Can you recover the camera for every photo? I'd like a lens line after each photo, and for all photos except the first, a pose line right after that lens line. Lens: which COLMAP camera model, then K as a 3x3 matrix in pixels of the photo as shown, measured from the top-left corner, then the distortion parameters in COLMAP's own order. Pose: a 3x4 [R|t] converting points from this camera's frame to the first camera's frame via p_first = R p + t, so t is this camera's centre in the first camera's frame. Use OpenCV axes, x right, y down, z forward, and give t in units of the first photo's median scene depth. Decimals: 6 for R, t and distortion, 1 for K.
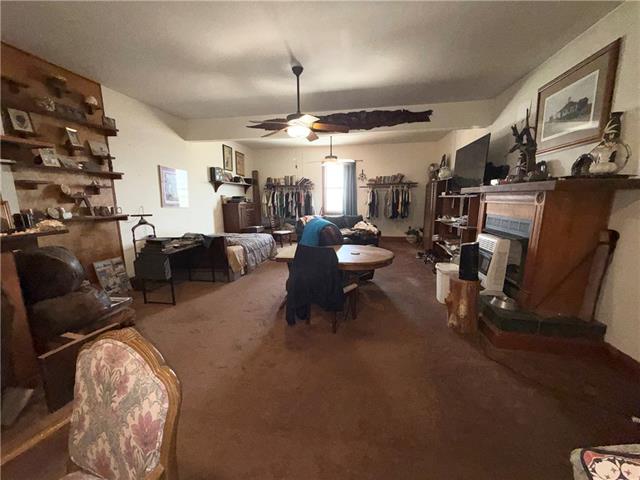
lens RADIAL K [[253.7, 0, 320.1], [0, 253.7, 240.1], [0, 0, 1]] dist [0.000989, 0.000100]
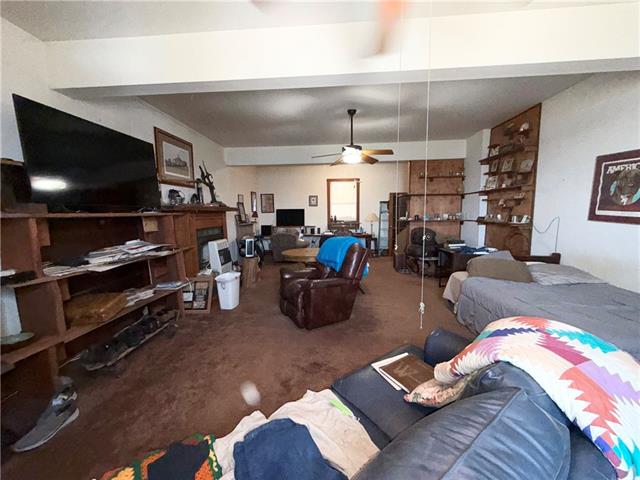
lens RADIAL K [[253.7, 0, 319.6], [0, 253.7, 242.6], [0, 0, 1]] dist [0.000989, 0.000100]
pose [[-0.994221, 0.042179, -0.098722, 0.261871], [0.012432, 0.958633, 0.284375, -0.460344], [0.106633, 0.281504, -0.953617, 2.725685]]
